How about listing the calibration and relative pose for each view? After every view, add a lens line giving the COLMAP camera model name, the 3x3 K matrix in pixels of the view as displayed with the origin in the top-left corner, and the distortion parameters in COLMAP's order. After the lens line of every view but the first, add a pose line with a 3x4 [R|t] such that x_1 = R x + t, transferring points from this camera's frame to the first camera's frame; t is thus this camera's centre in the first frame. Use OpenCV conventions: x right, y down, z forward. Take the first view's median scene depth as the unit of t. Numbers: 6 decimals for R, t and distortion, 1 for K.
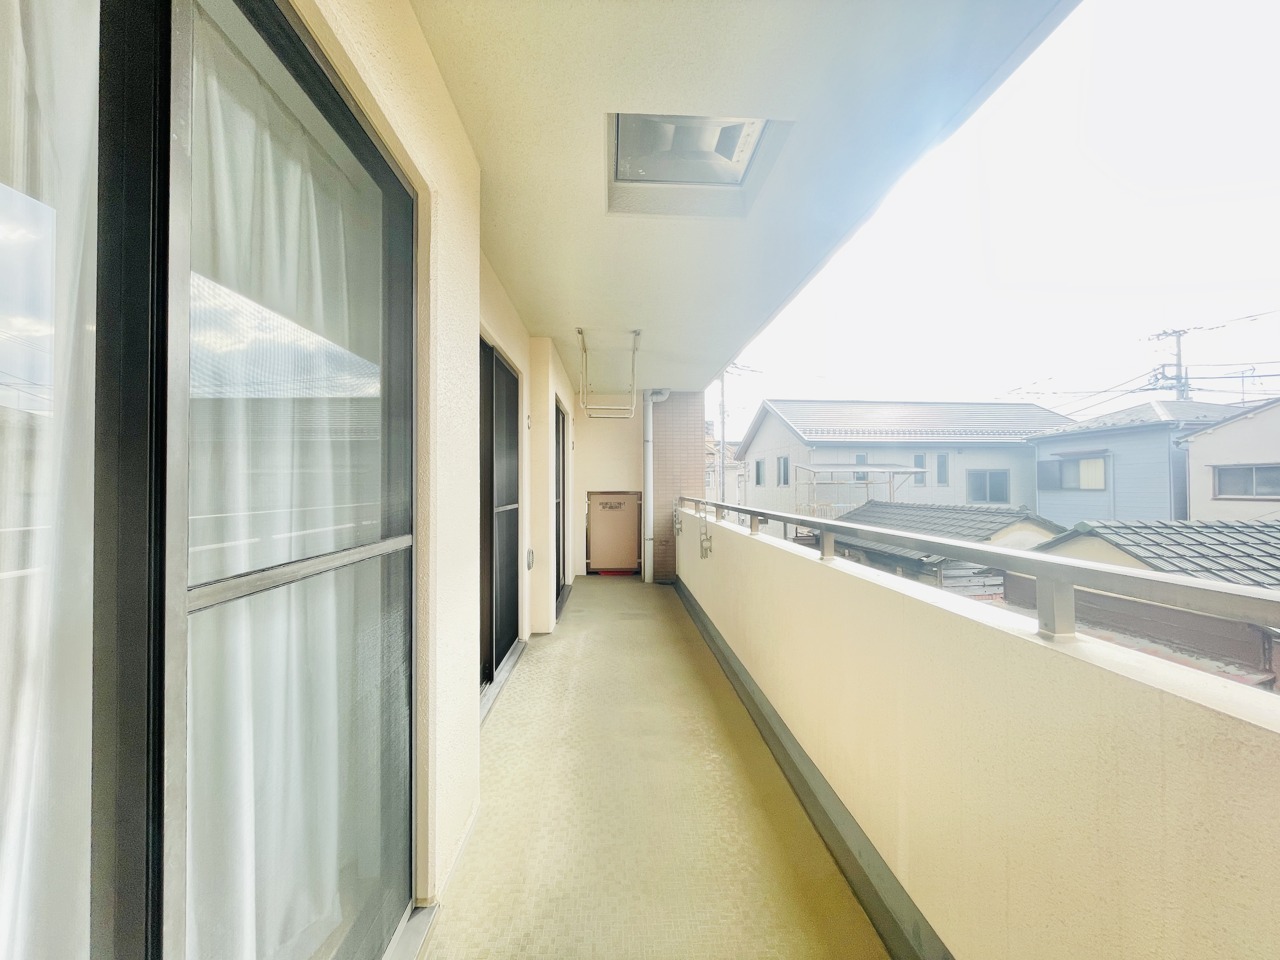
lens RADIAL K [[519.3, 0, 642.2], [0, 519.3, 479.2], [0, 0, 1]] dist [-0.002421, -0.000030]
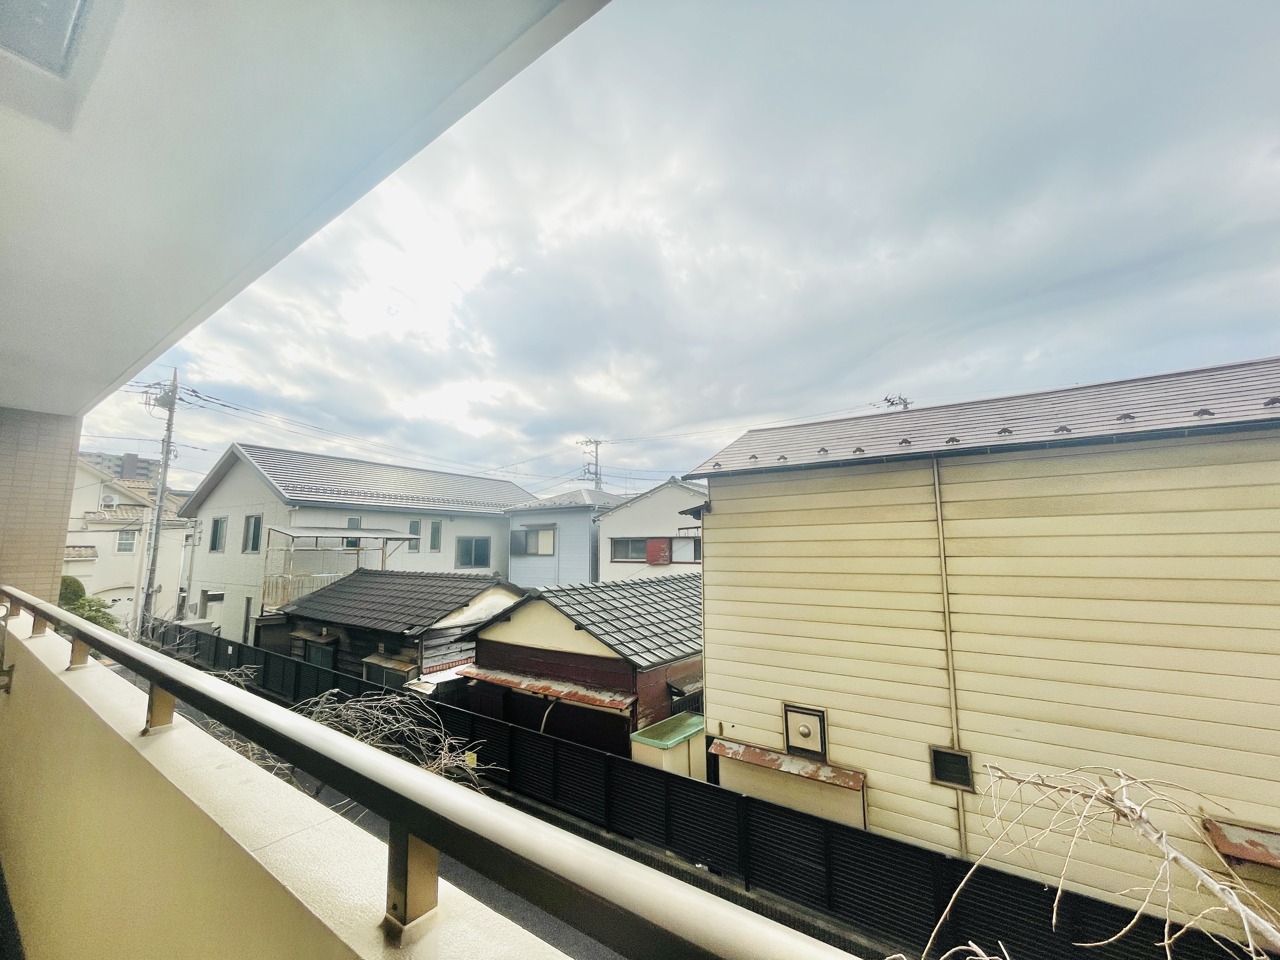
lens RADIAL K [[519.3, 0, 640.4], [0, 519.3, 480.1], [0, 0, 1]] dist [-0.002421, -0.000030]
pose [[0.630141, 0.102297, 0.769713, 0.028433], [-0.011440, 0.992399, -0.122526, -0.008030], [-0.776396, 0.068403, 0.626522, 0.024075]]
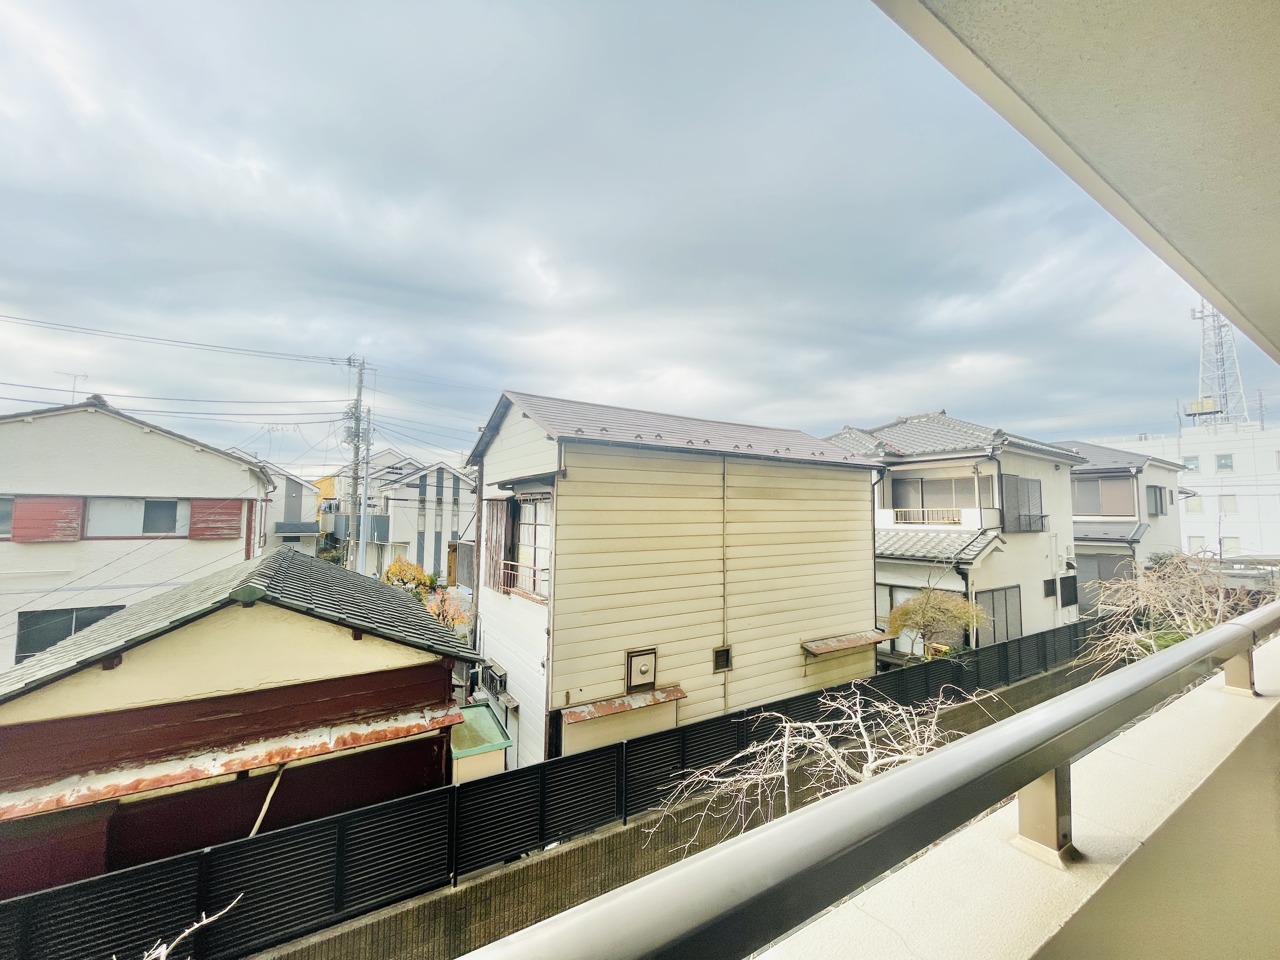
lens RADIAL K [[519.3, 0, 666.2], [0, 519.3, 479.6], [0, 0, 1]] dist [-0.002421, -0.000030]
pose [[-0.498430, 0.061807, 0.864724, 0.003061], [-0.015019, 0.996690, -0.079896, -0.002130], [-0.866800, -0.052810, -0.495852, 0.418581]]
